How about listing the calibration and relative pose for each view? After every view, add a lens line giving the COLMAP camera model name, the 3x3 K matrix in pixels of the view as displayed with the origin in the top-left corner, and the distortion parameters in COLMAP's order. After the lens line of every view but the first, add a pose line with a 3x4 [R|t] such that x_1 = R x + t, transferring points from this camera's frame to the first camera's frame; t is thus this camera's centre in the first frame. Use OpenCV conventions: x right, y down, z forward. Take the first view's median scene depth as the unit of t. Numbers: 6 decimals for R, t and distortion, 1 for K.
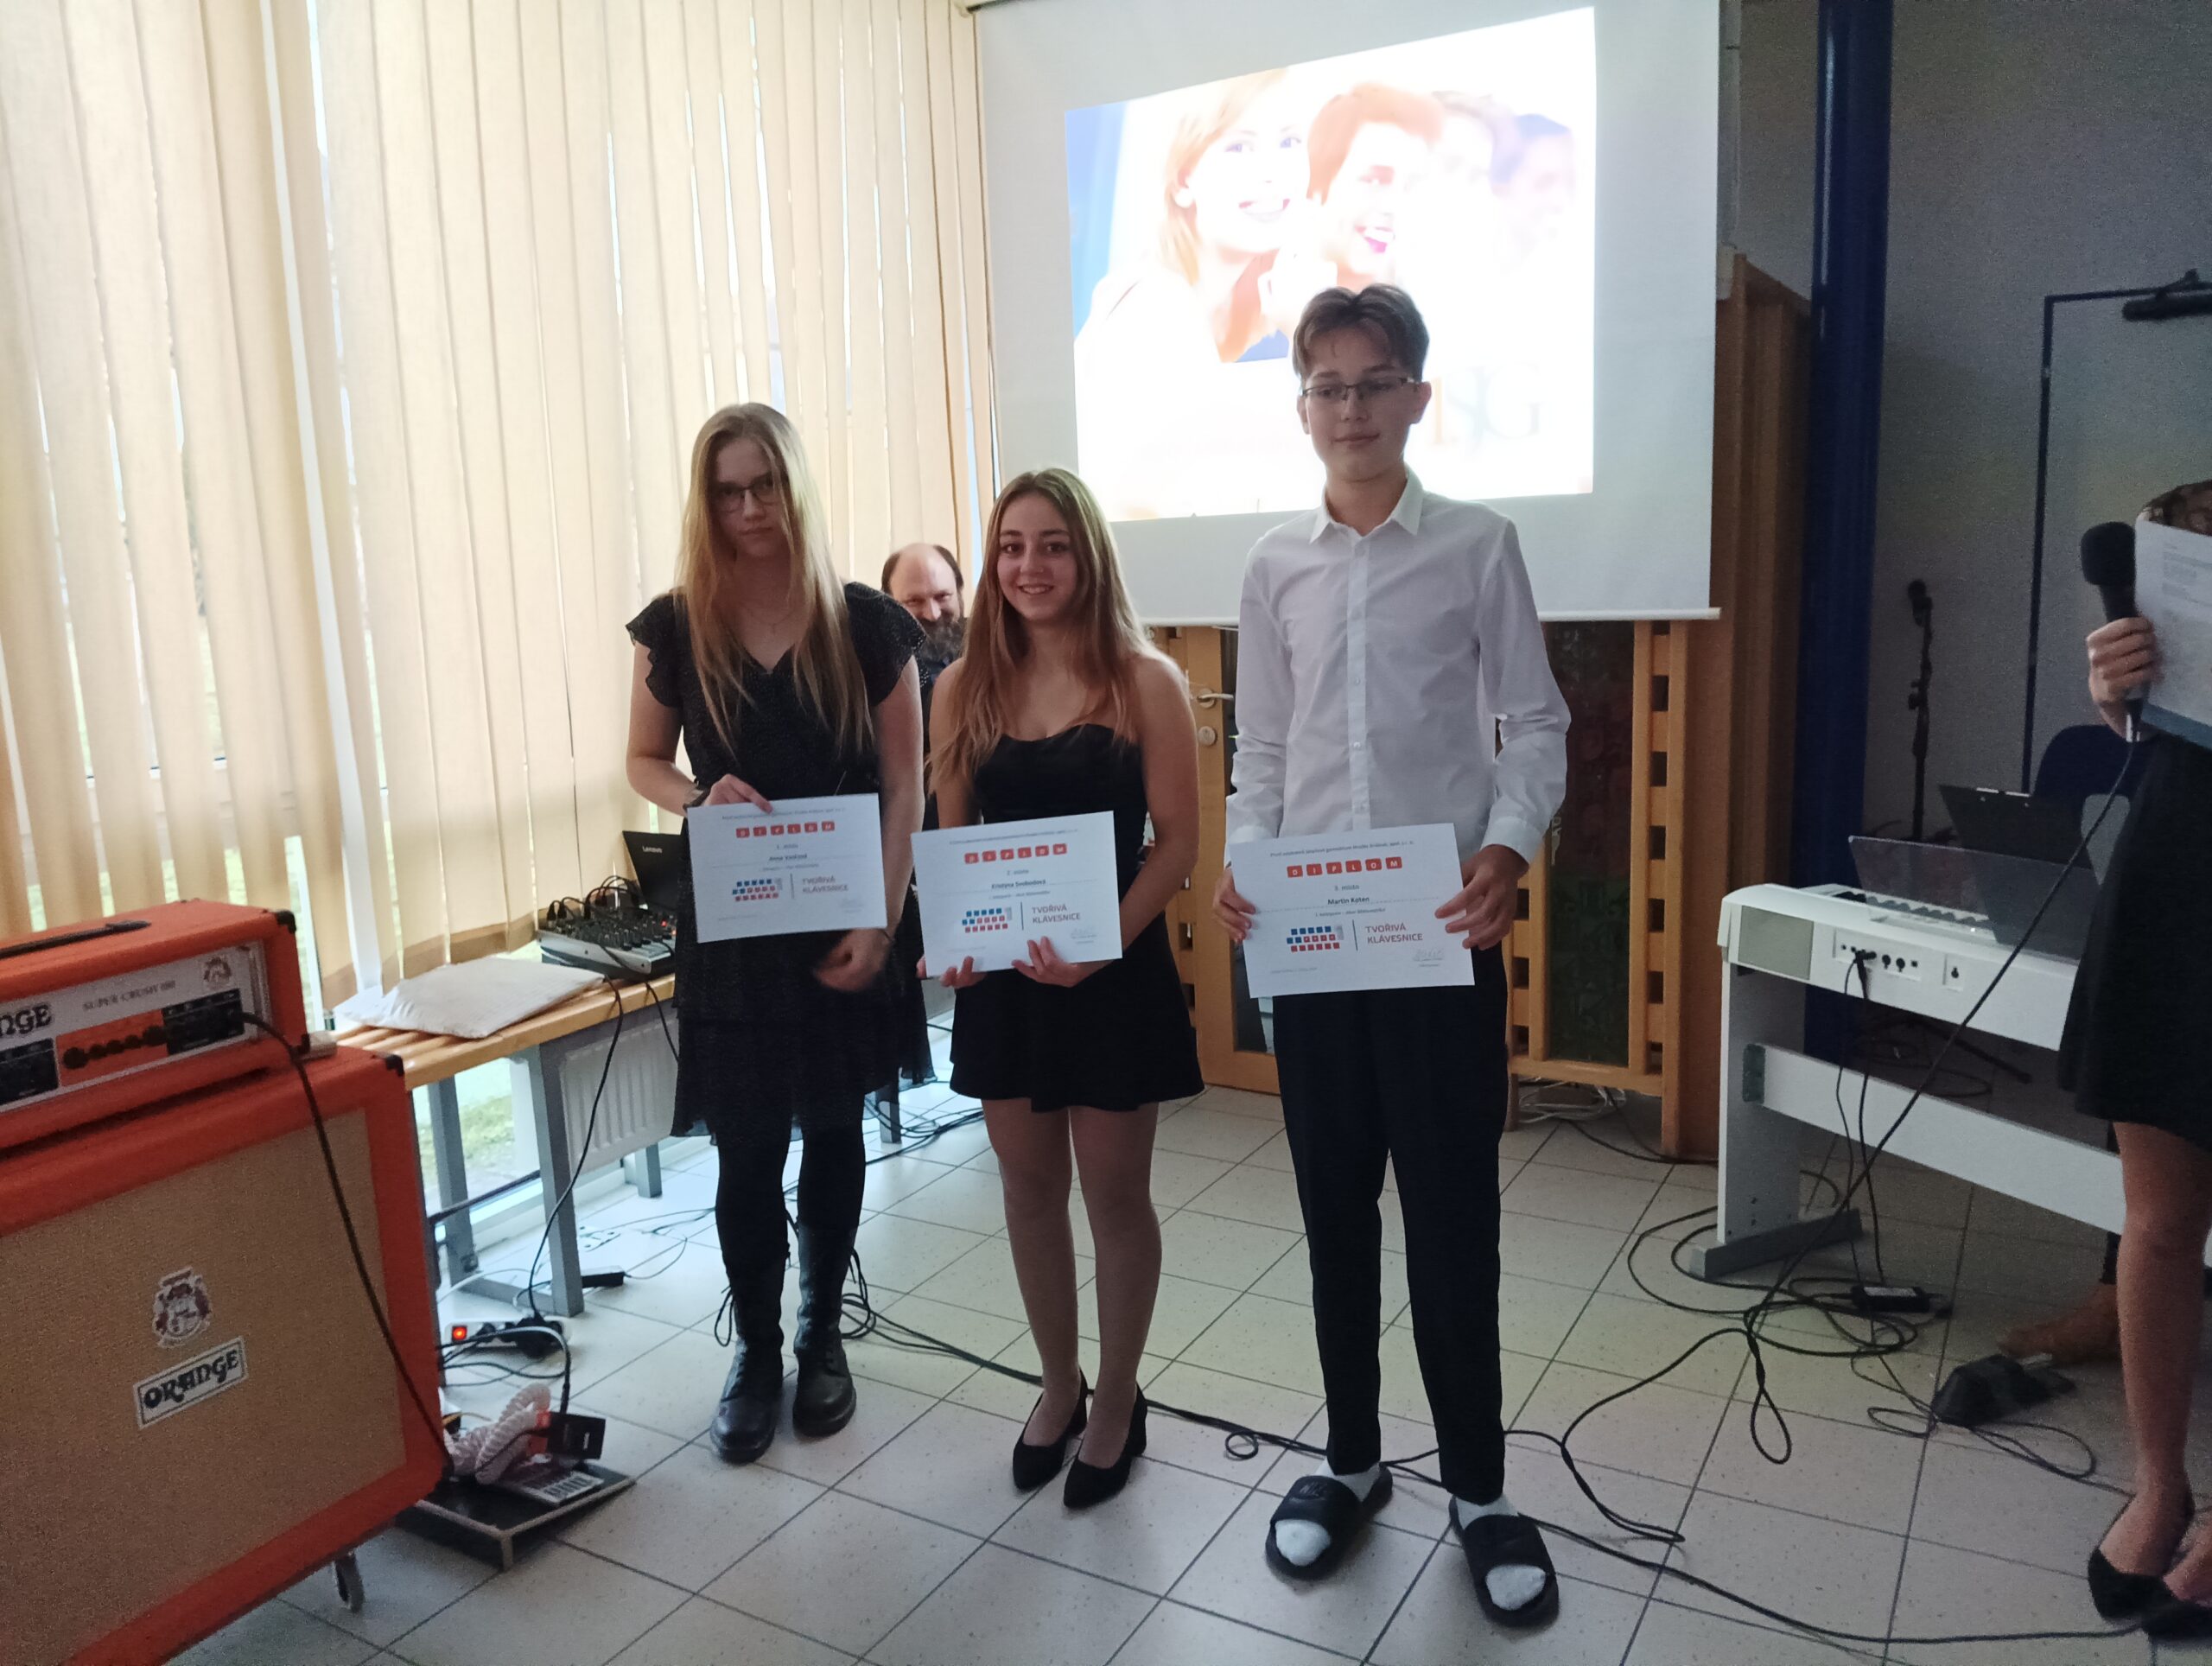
lens RADIAL K [[1649.9, 0, 1098.2], [0, 1649.9, 825.7], [0, 0, 1]] dist [0.094176, -0.187032]
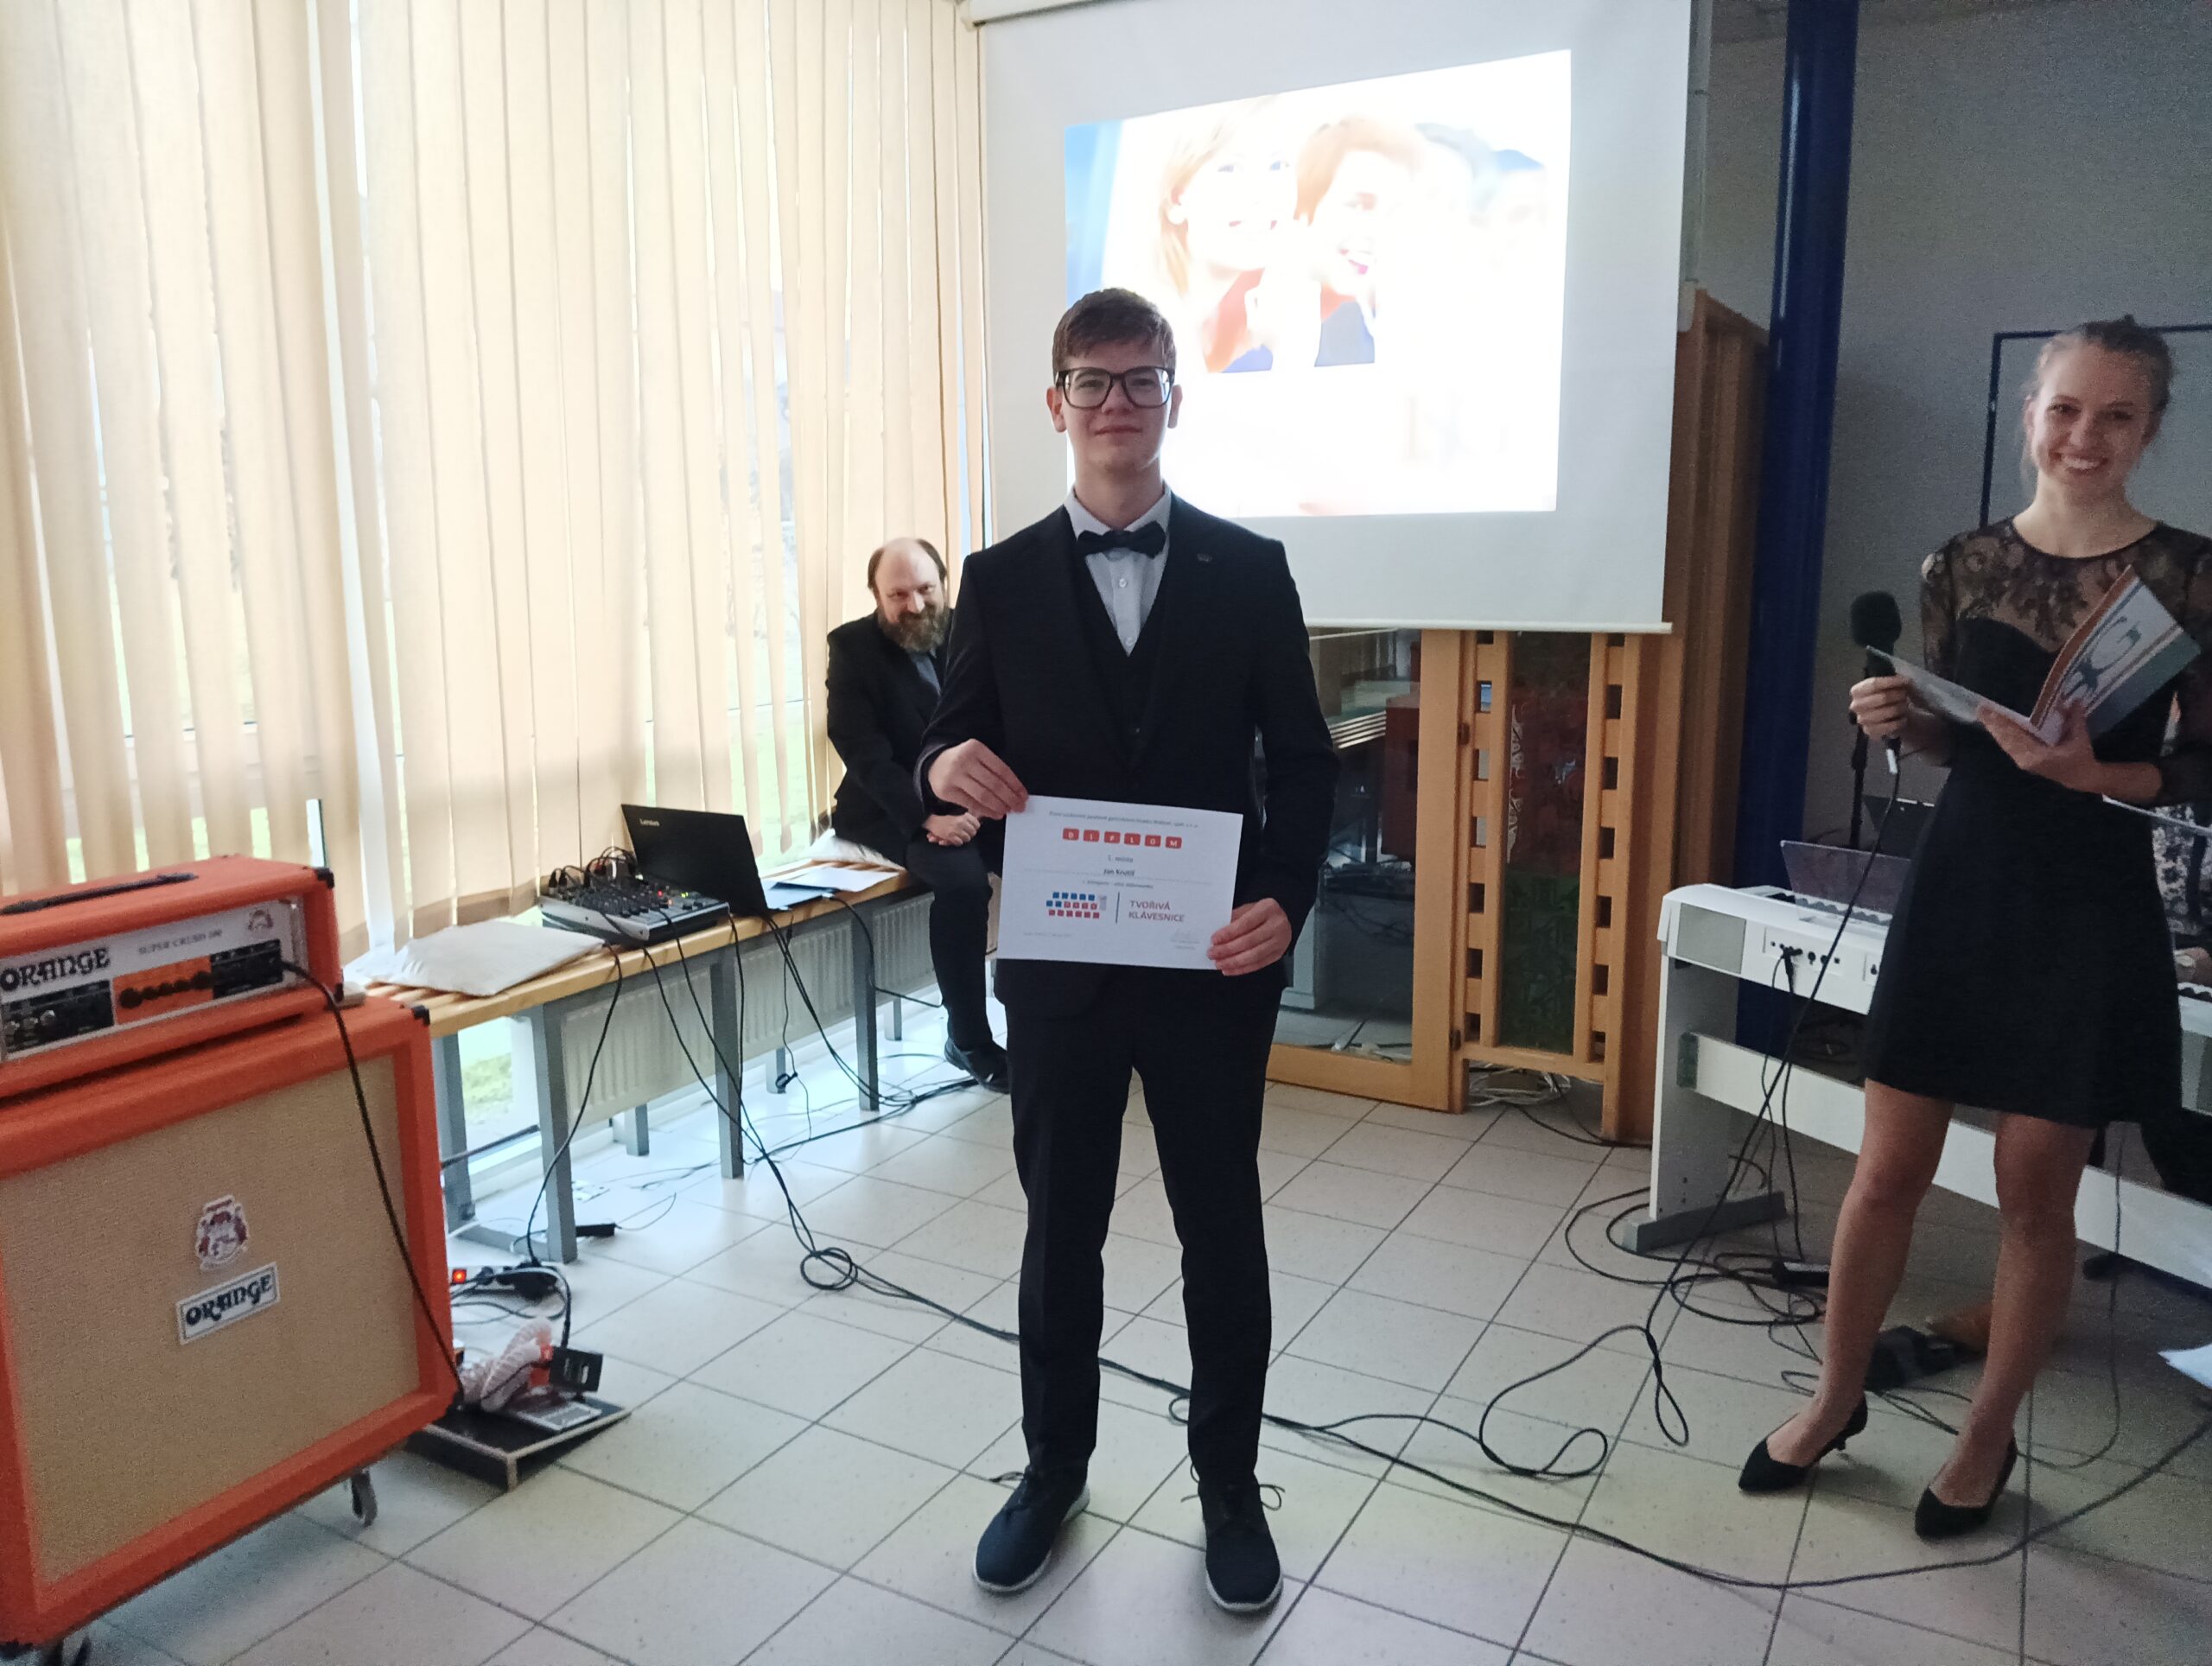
lens RADIAL K [[1649.9, 0, 1098.2], [0, 1649.9, 825.7], [0, 0, 1]] dist [0.094176, -0.187032]
pose [[0.999395, 0.028249, 0.020293, -0.009510], [-0.028375, 0.999580, 0.005924, 0.002626], [-0.020117, -0.006496, 0.999777, -0.056685]]
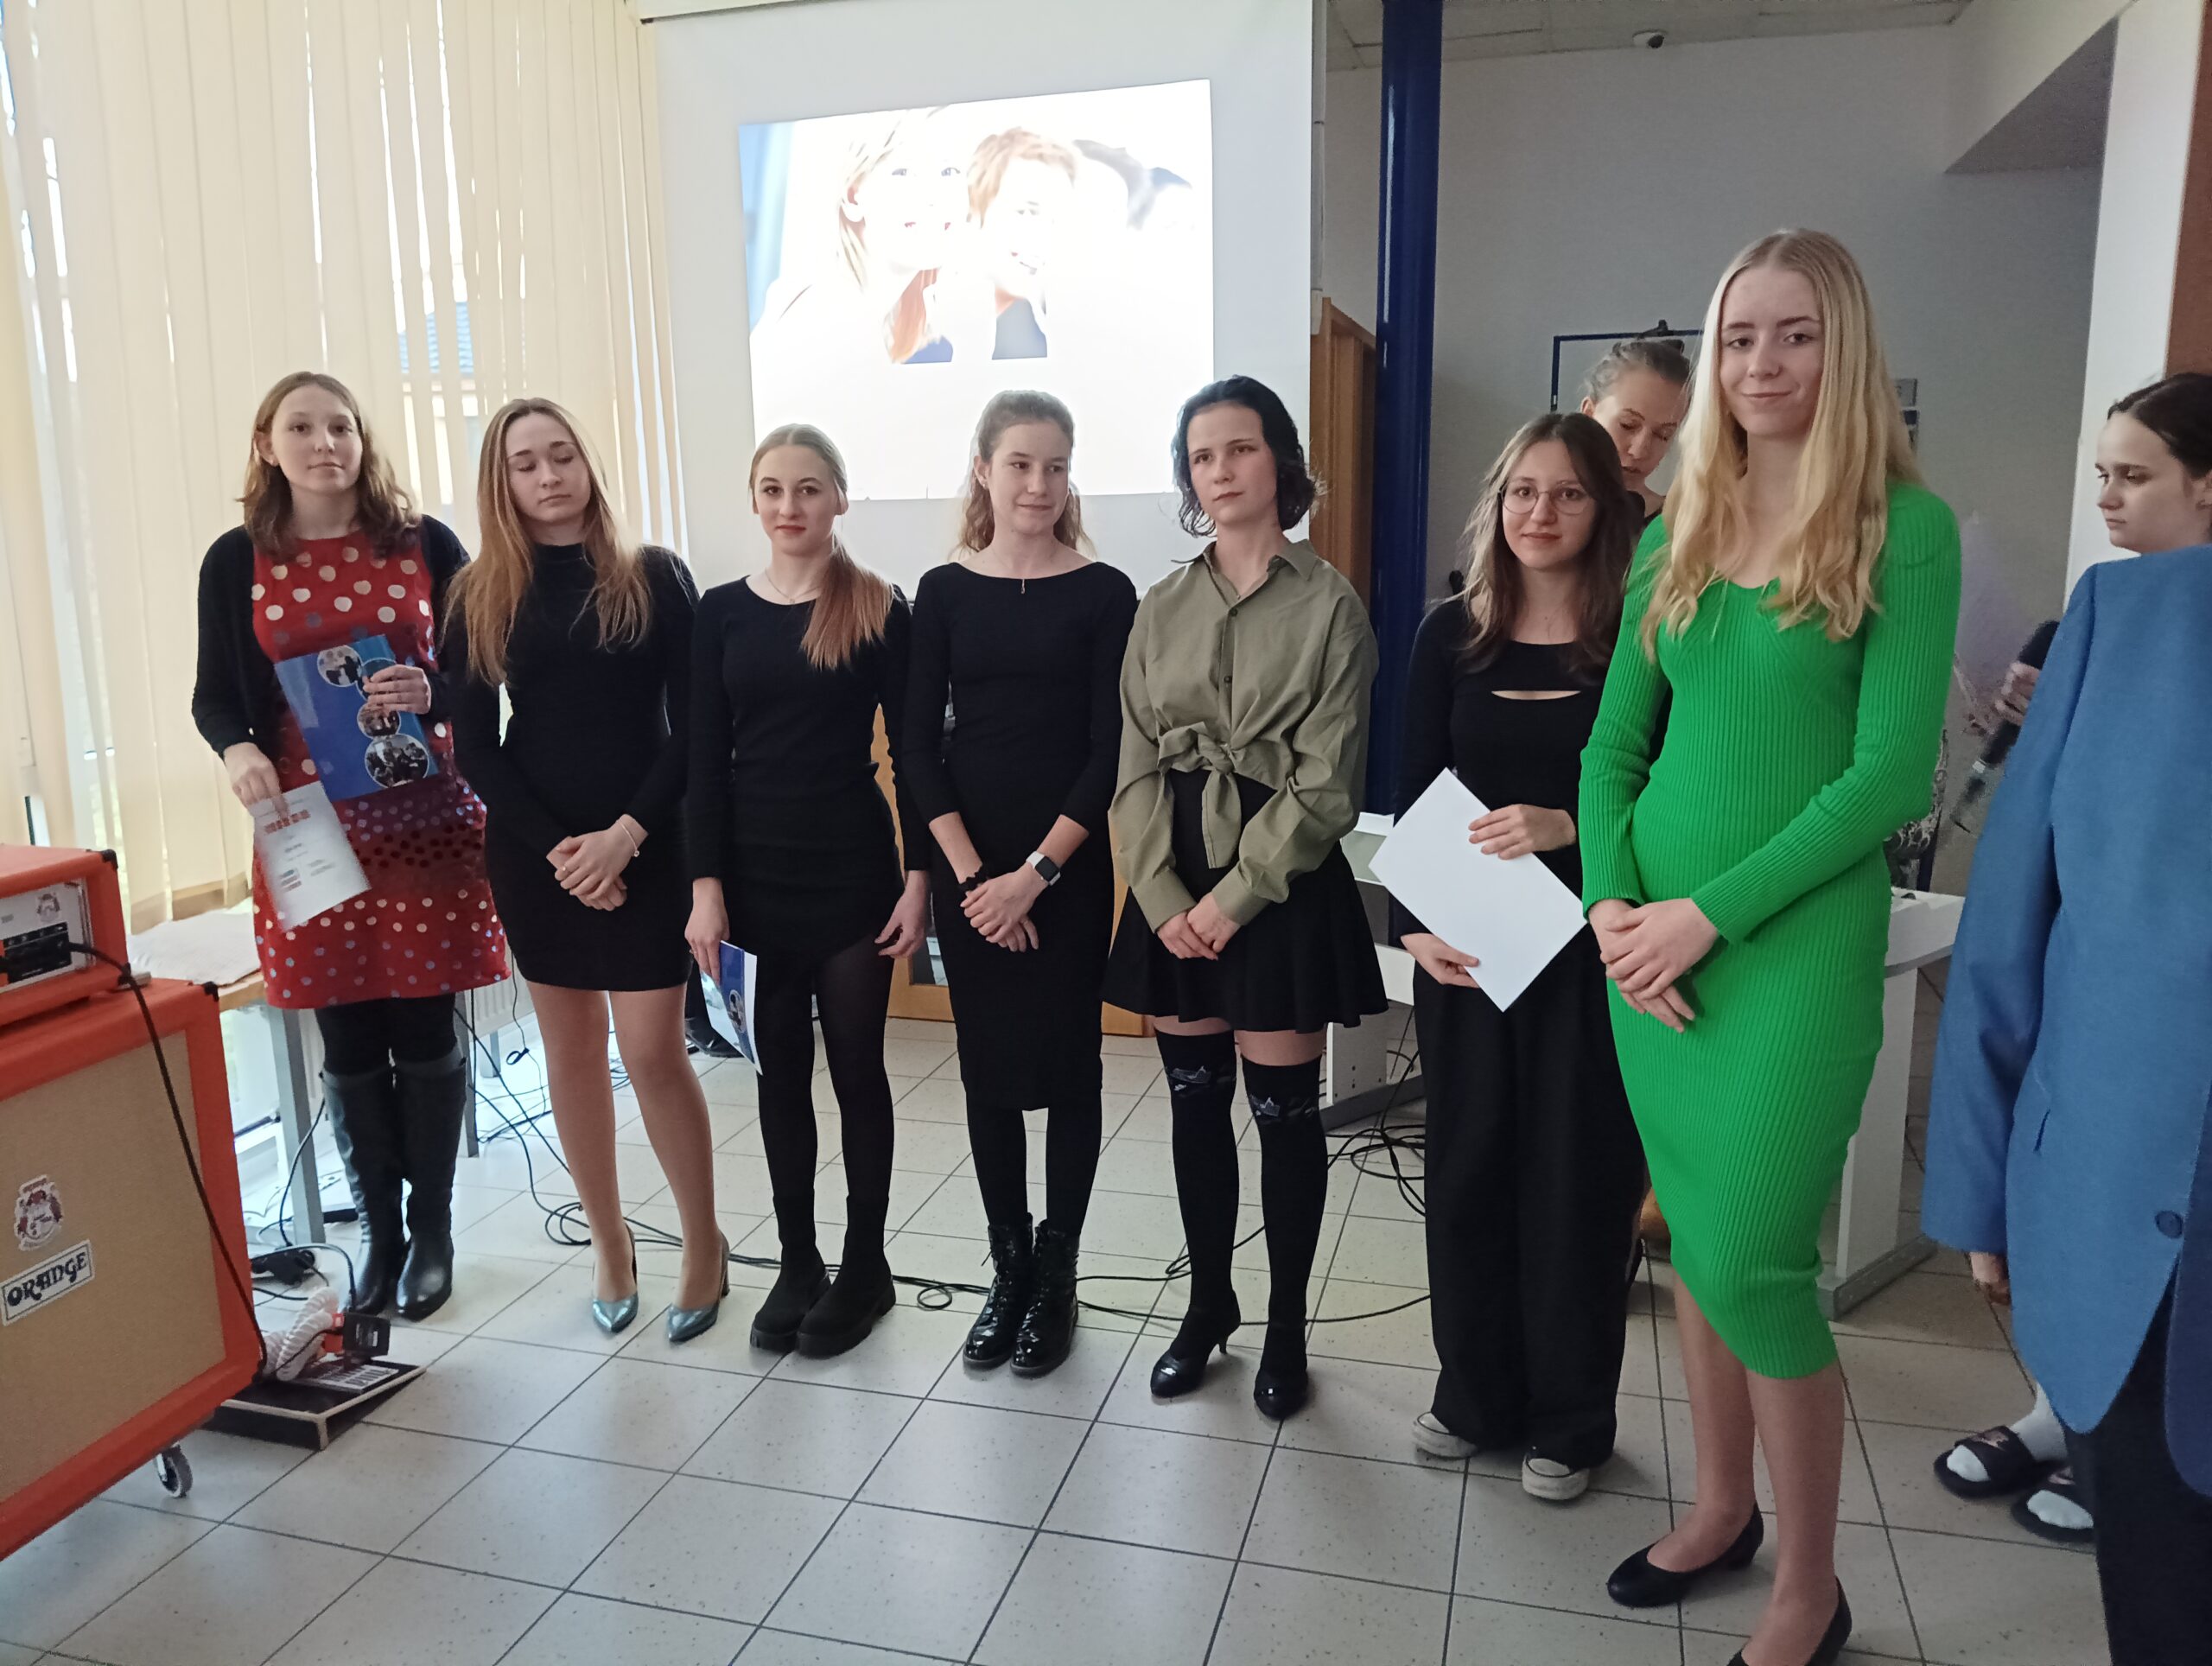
lens RADIAL K [[1648.8, 0, 1099.5], [0, 1648.8, 827.0], [0, 0, 1]] dist [0.085041, -0.150538]
pose [[0.967626, -0.024685, 0.251180, -0.096606], [0.022213, 0.999673, 0.012673, 0.026238], [-0.251411, -0.006683, 0.967857, -0.144194]]
